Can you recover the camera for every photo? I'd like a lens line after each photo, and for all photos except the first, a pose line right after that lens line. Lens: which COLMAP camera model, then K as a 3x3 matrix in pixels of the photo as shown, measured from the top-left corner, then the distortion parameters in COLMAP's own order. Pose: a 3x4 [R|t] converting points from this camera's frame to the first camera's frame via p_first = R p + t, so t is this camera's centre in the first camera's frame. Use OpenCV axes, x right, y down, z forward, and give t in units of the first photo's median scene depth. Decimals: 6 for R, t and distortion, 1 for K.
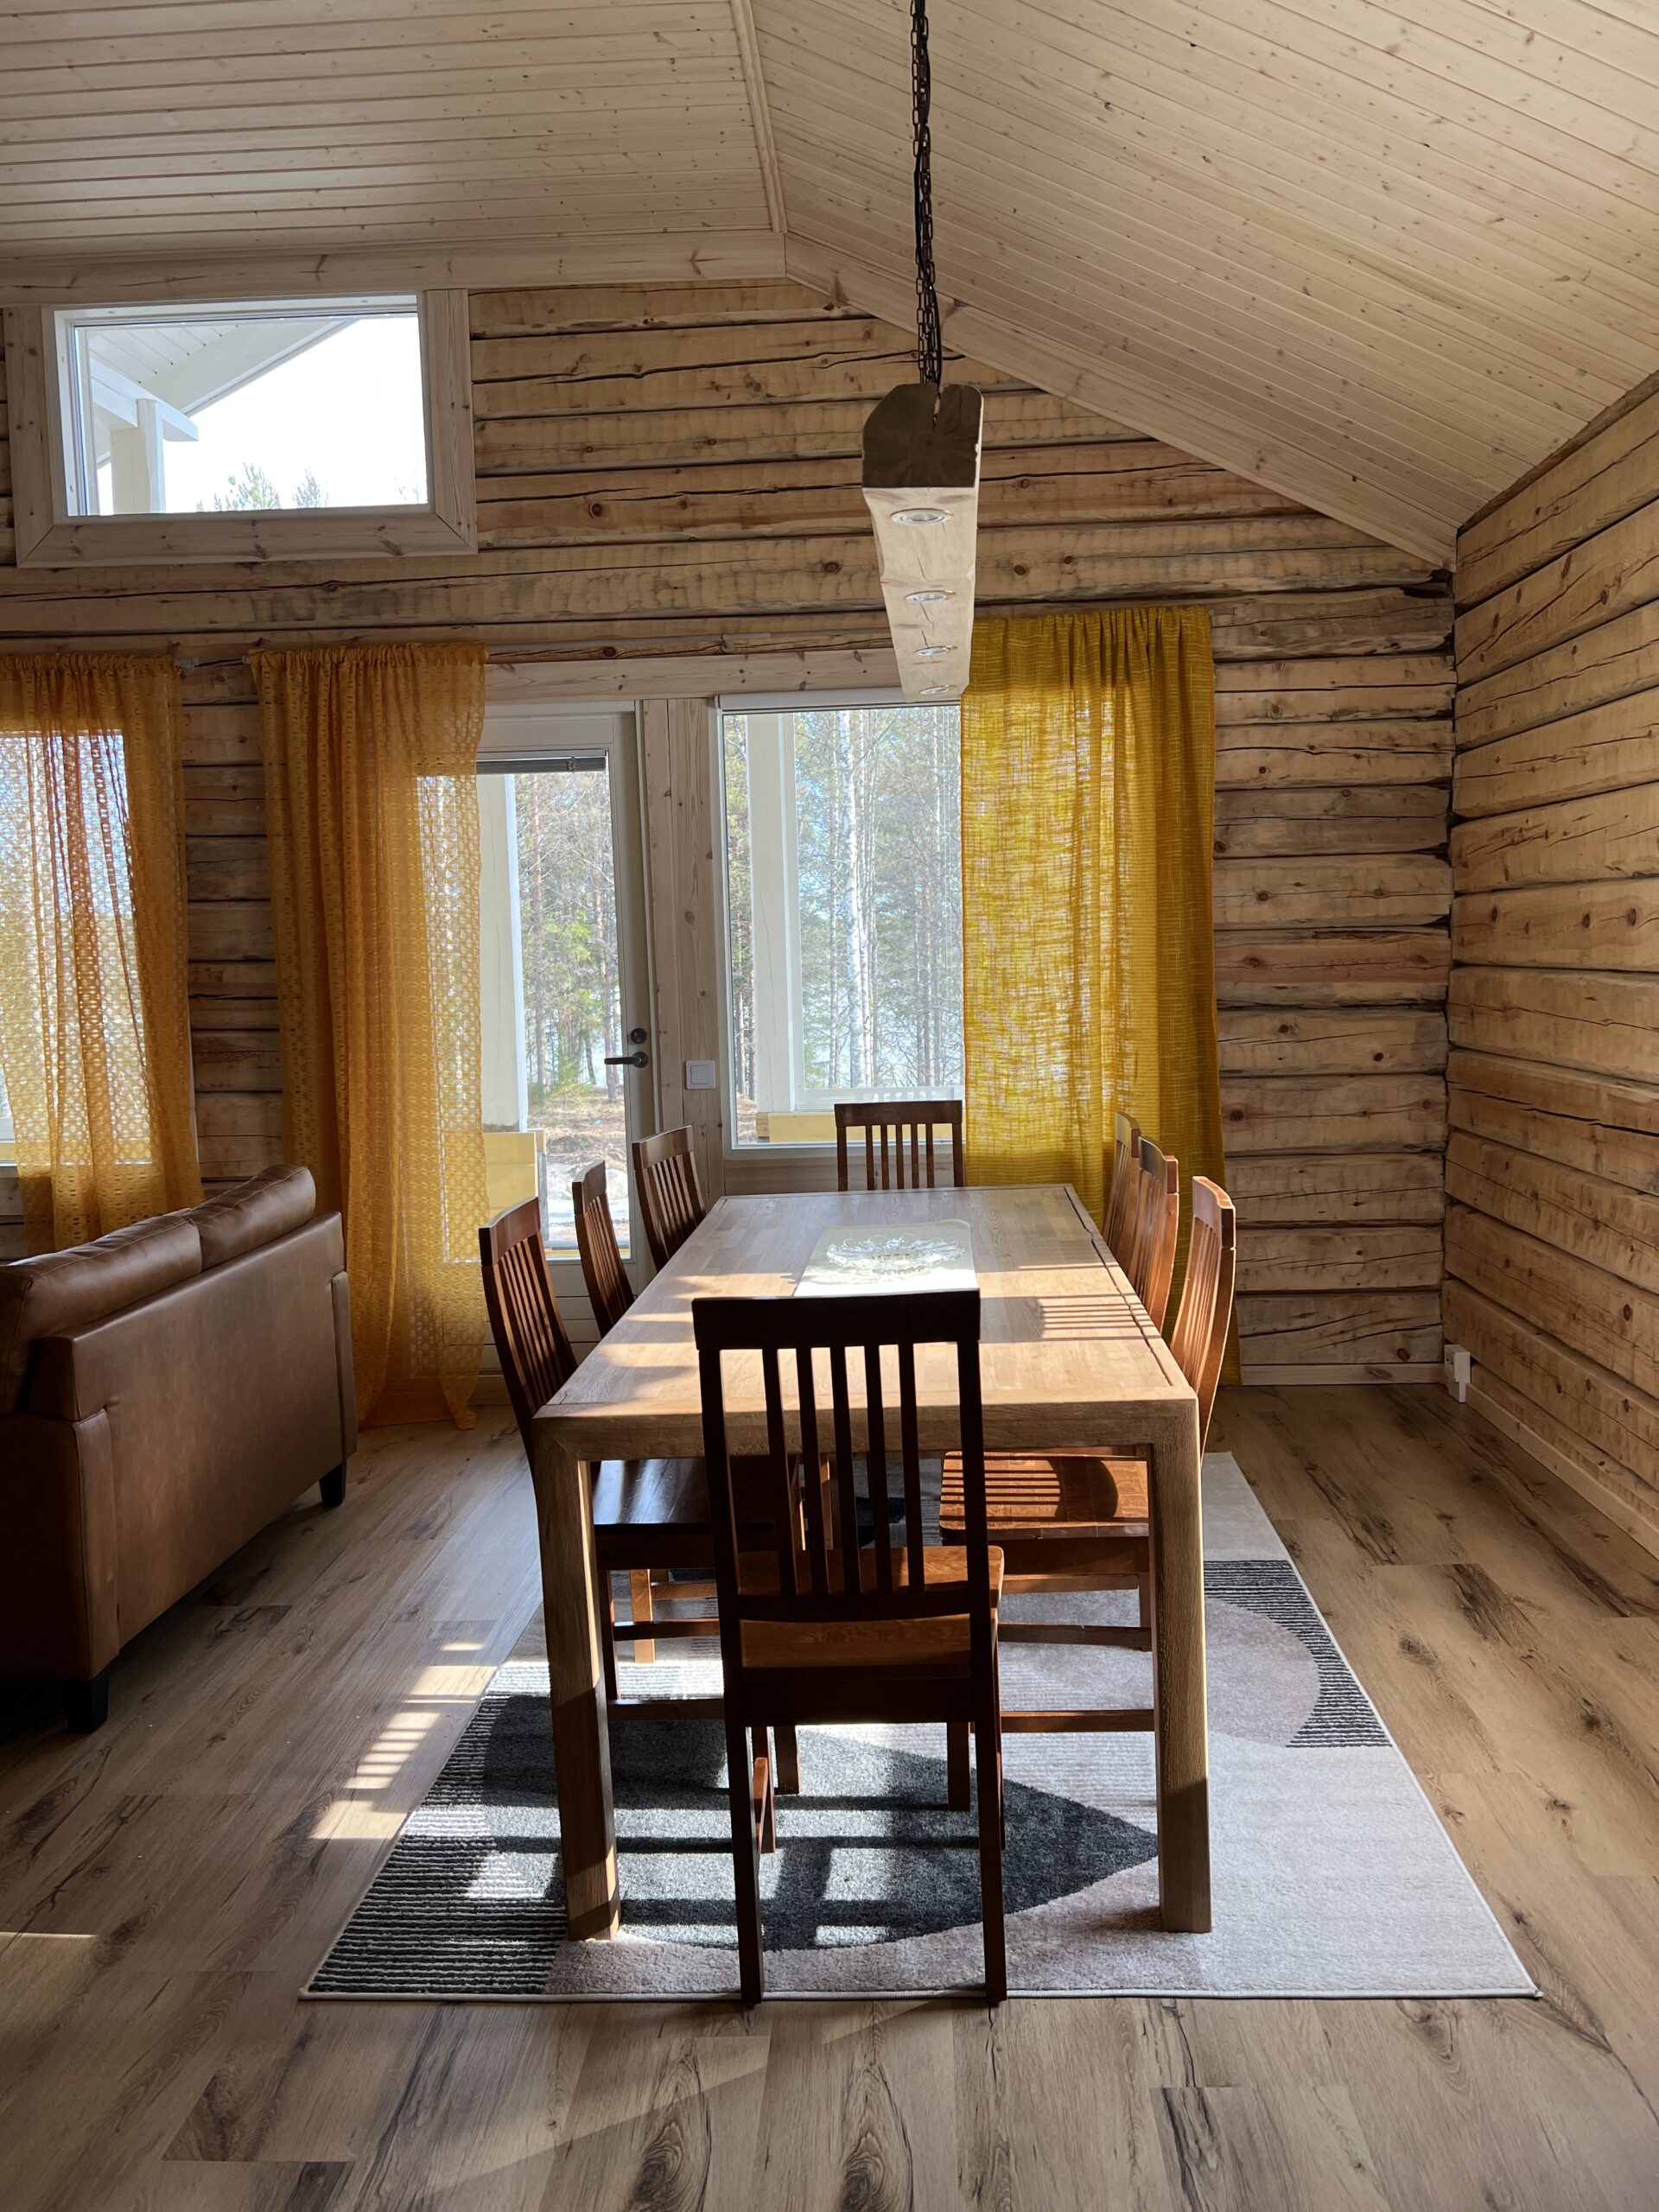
lens RADIAL K [[1660.6, 0, 844.0], [0, 1660.6, 1112.1], [0, 0, 1]] dist [0.052907, -0.062924]
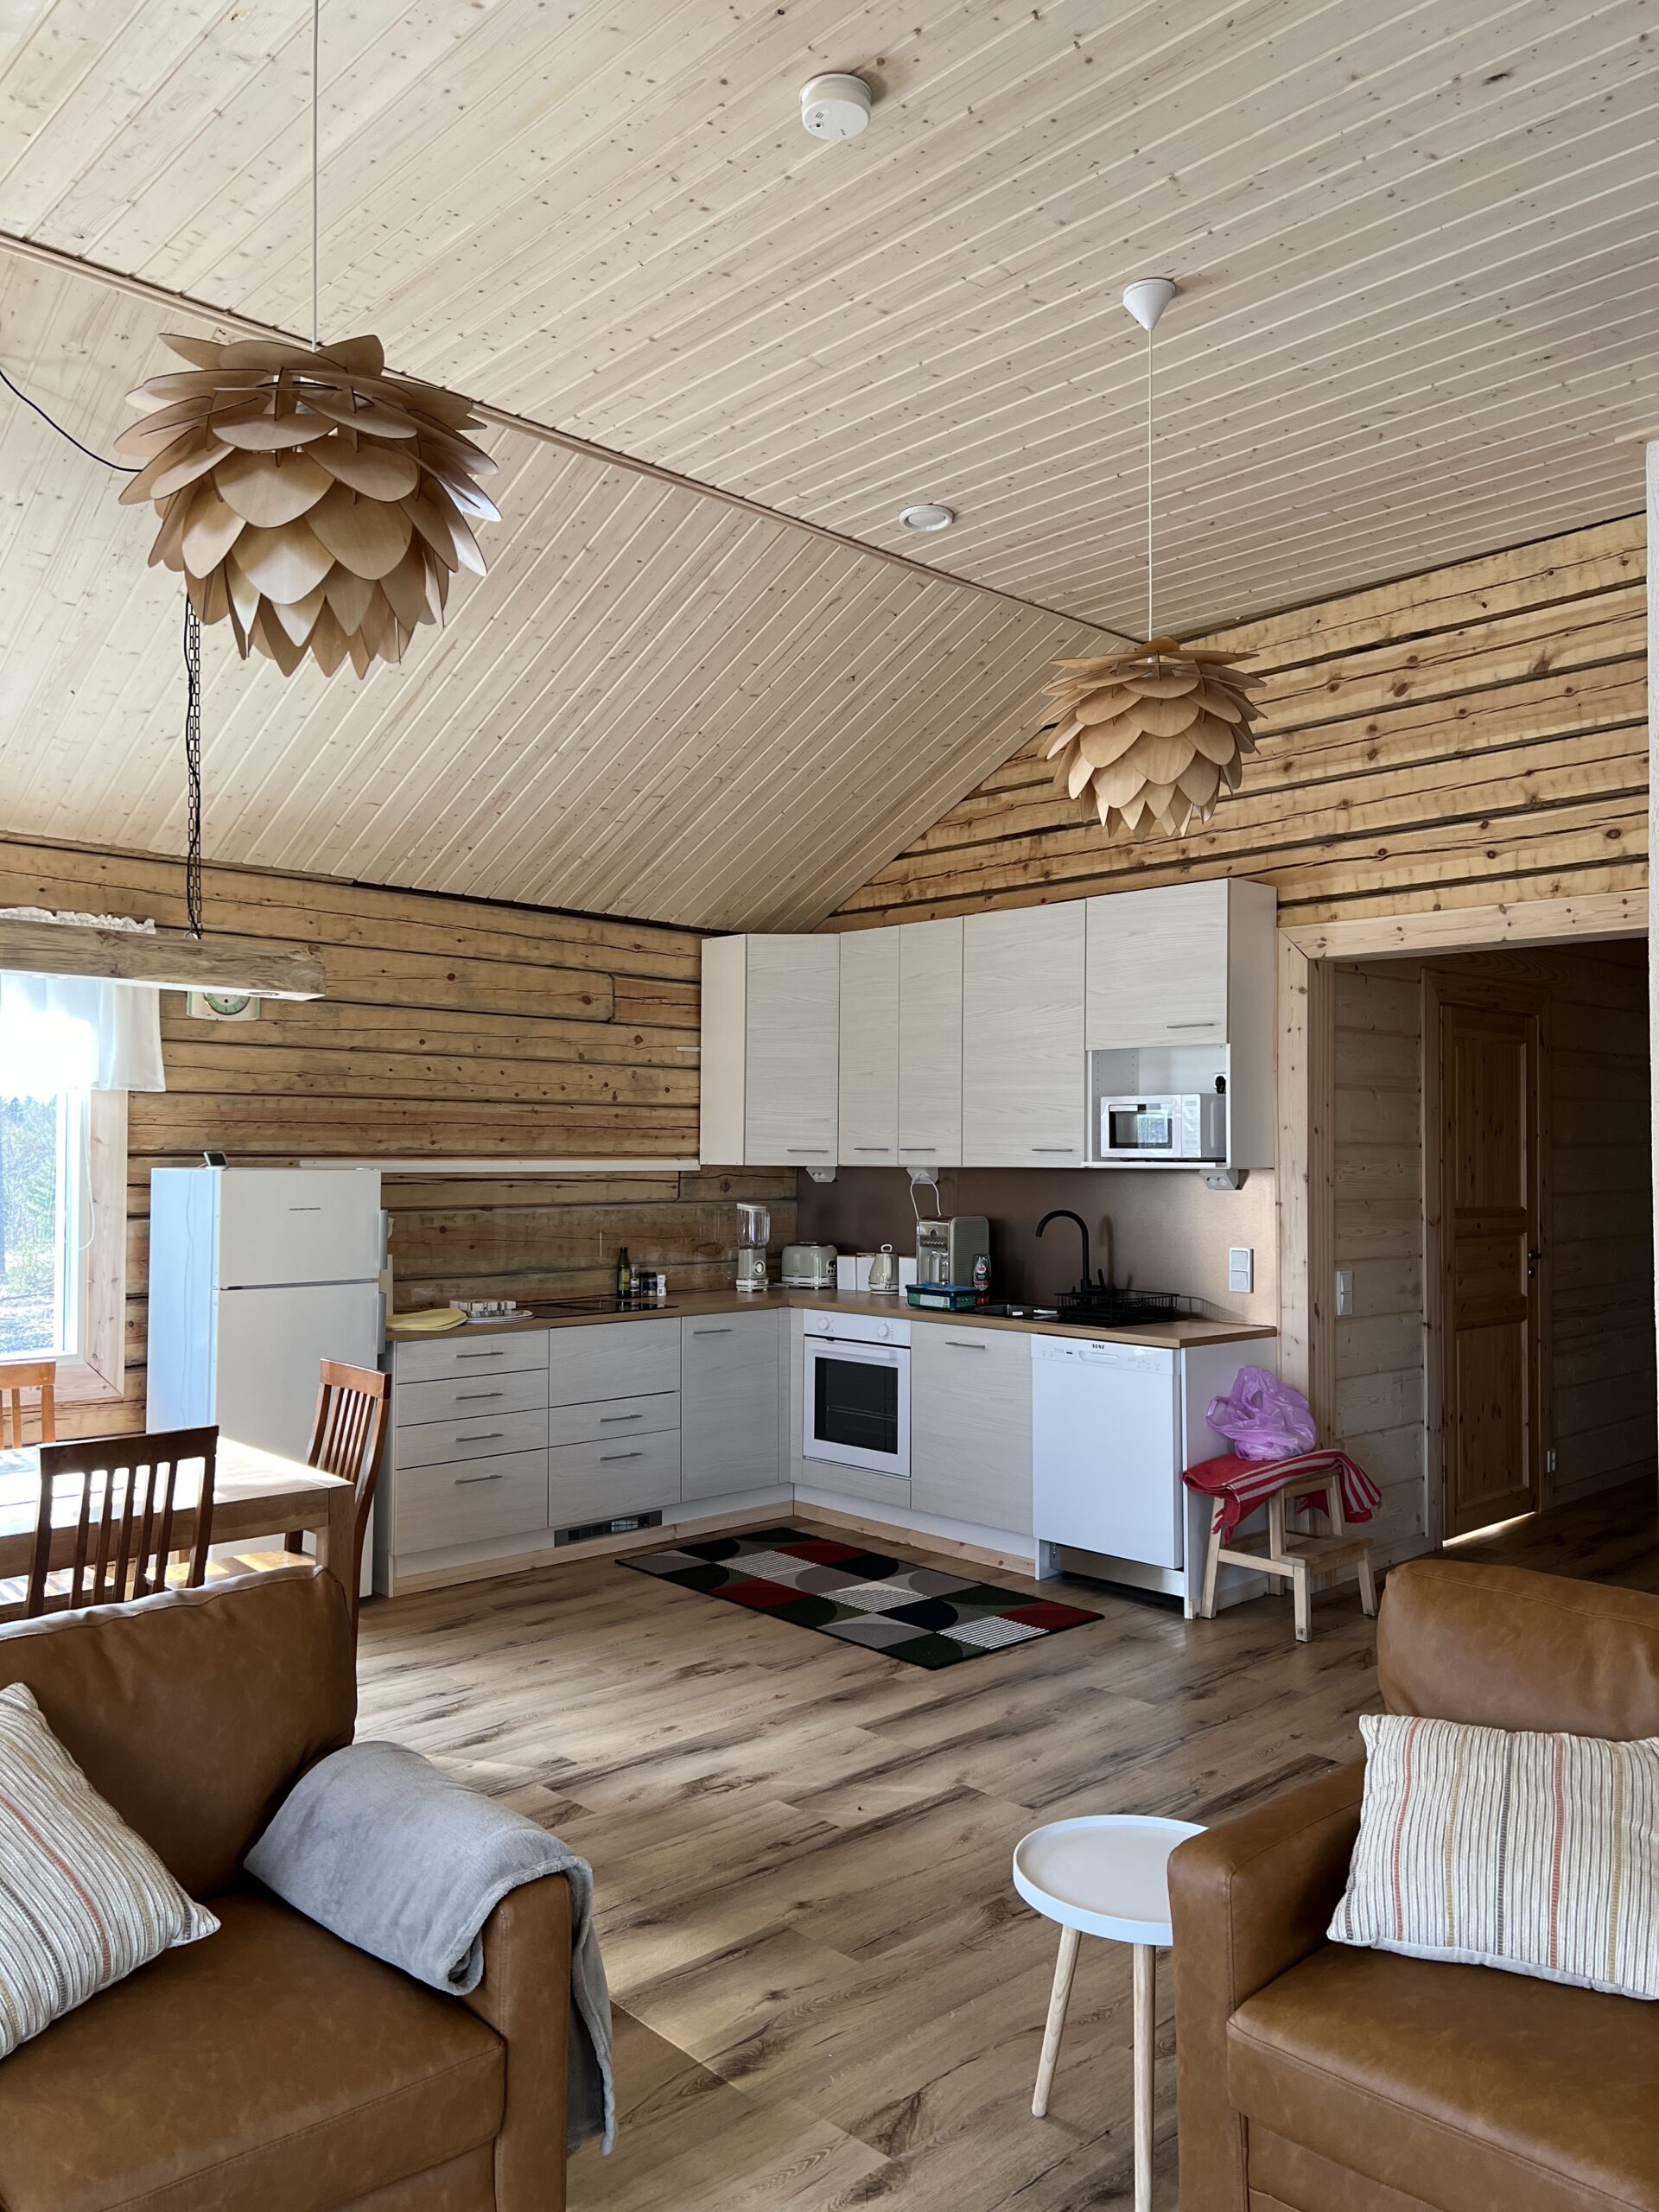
lens RADIAL K [[1660.6, 0, 826.4], [0, 1660.6, 1104.3], [0, 0, 1]] dist [0.052907, -0.062924]
pose [[-0.719944, 0.046345, 0.692483, -0.799574], [0.085058, 0.996138, 0.021763, -0.090426], [-0.688800, 0.074570, -0.721106, 0.865844]]
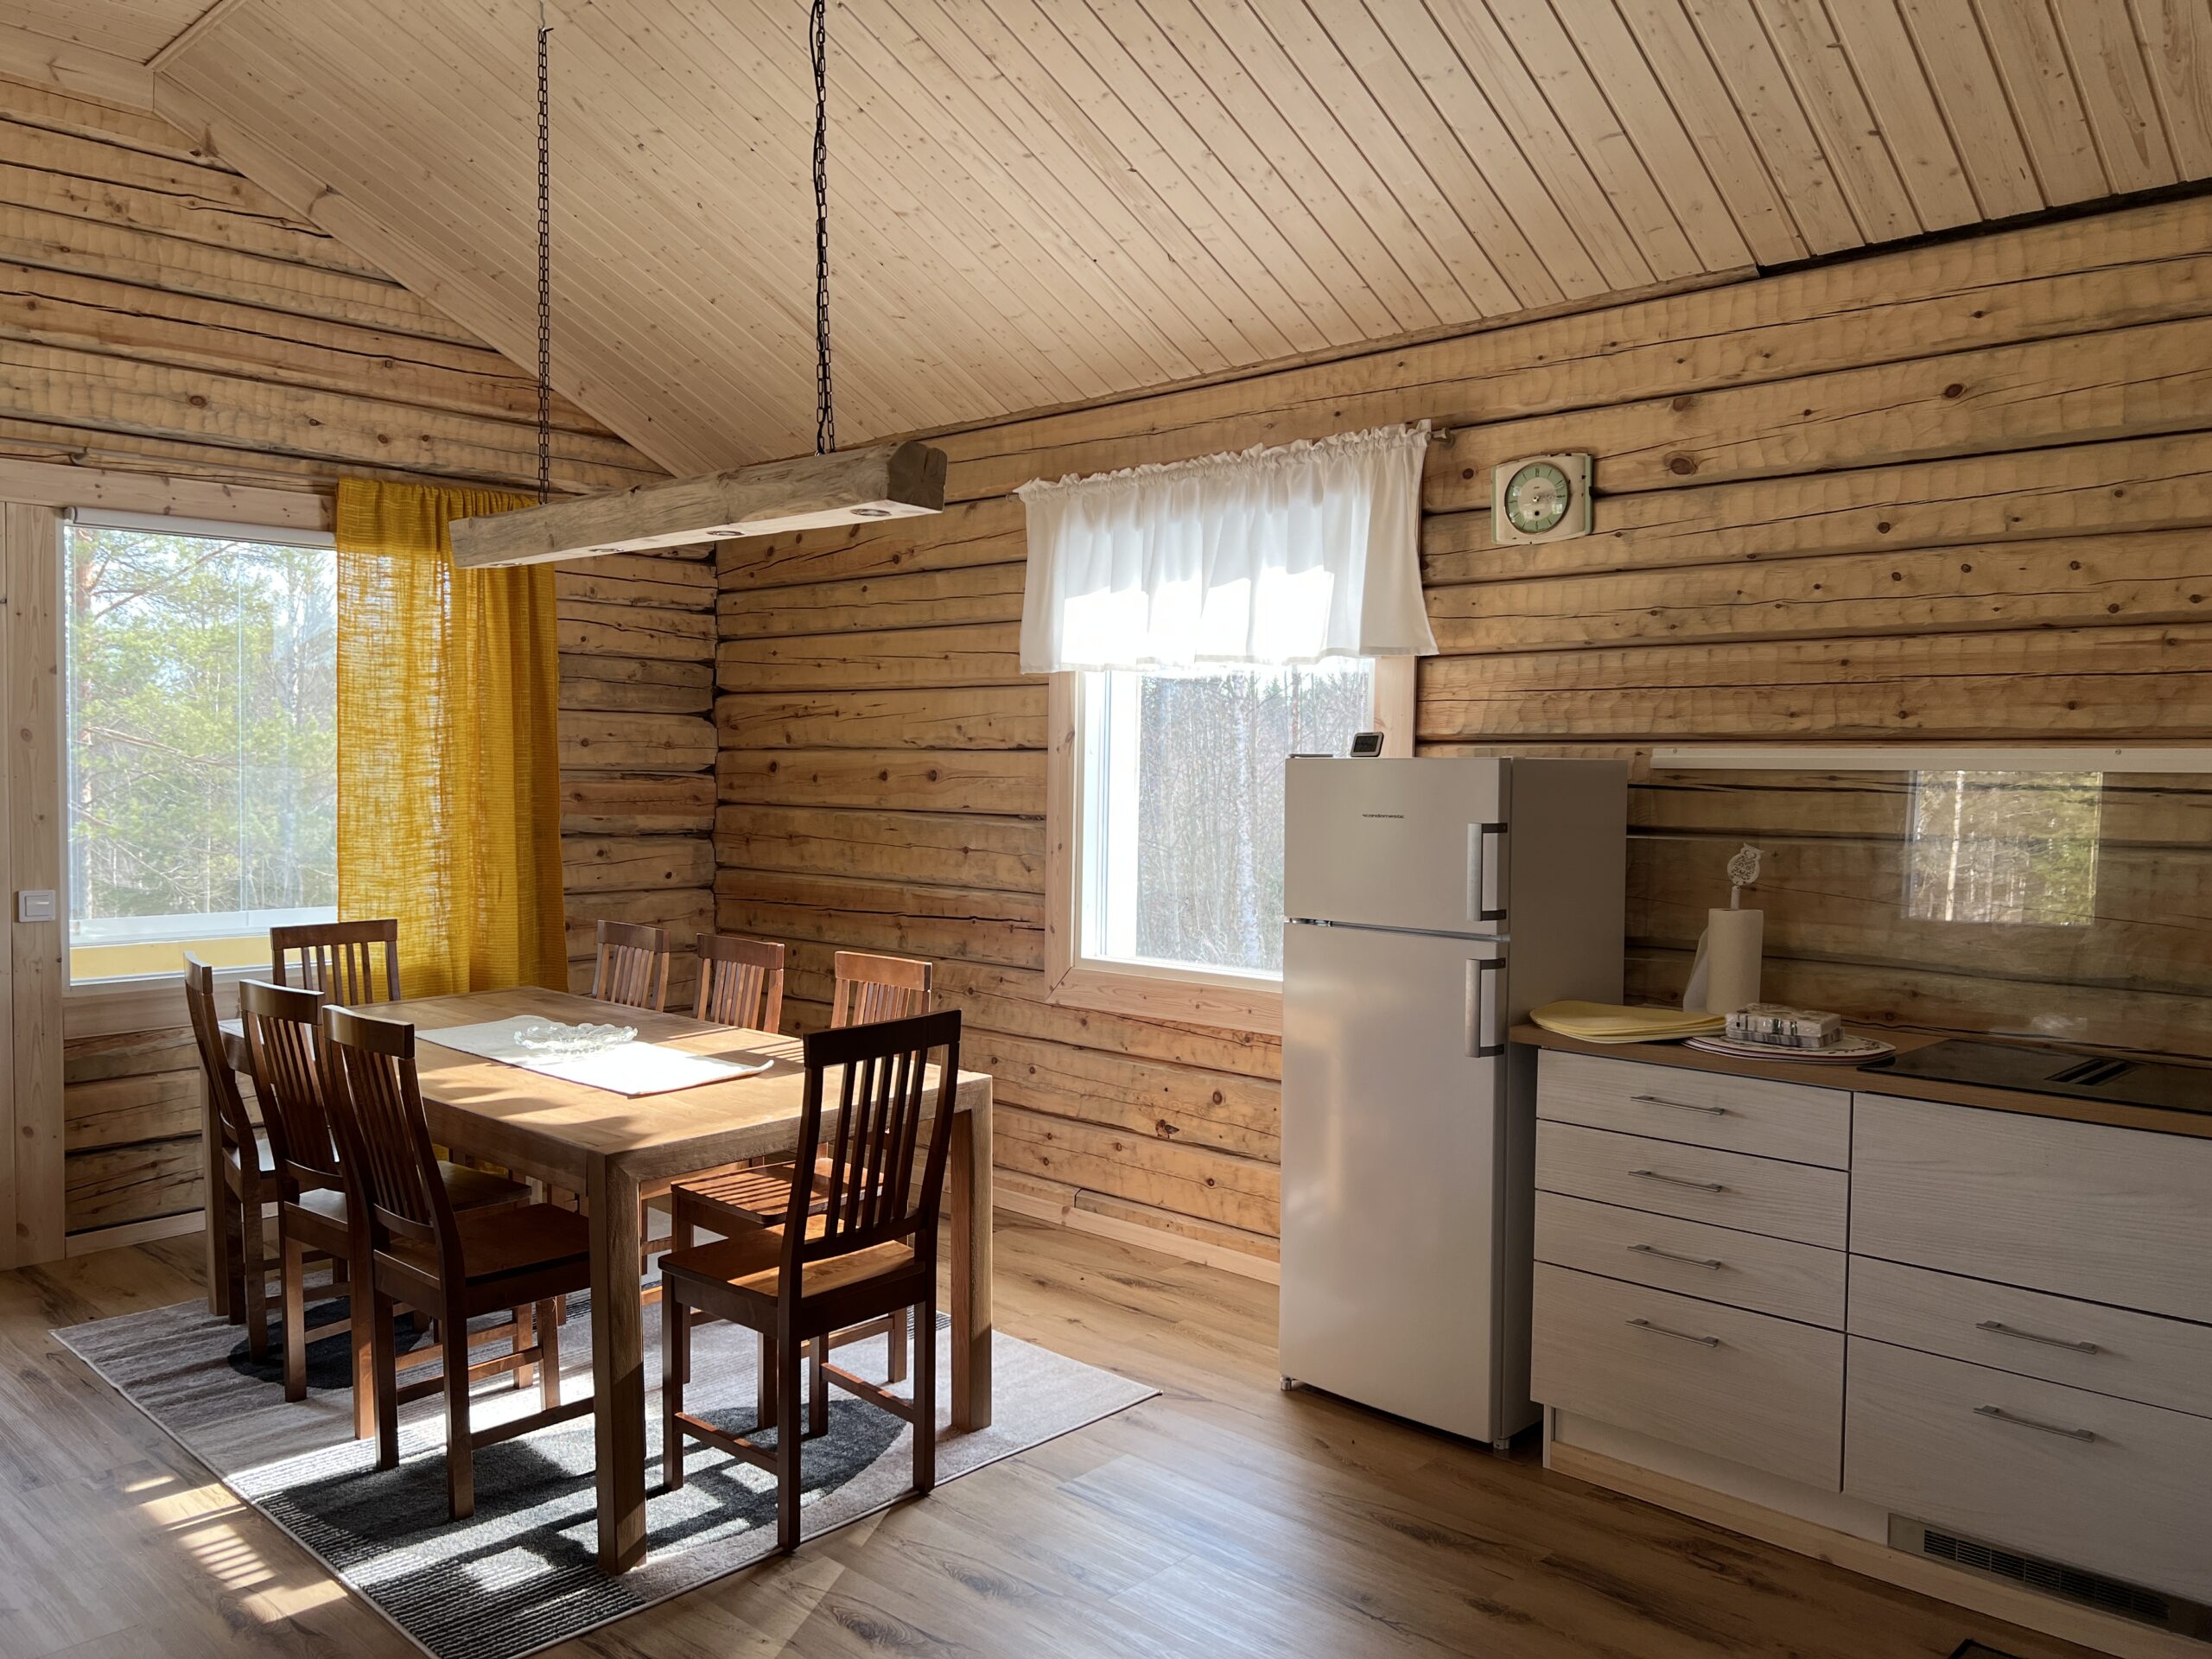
lens RADIAL K [[1660.6, 0, 1091.4], [0, 1660.6, 827.3], [0, 0, 1]] dist [0.052907, -0.062924]
pose [[0.656142, 0.006546, 0.754609, -0.422051], [0.046128, 0.997745, -0.048765, 0.006881], [-0.753227, 0.066805, 0.654360, -0.058466]]
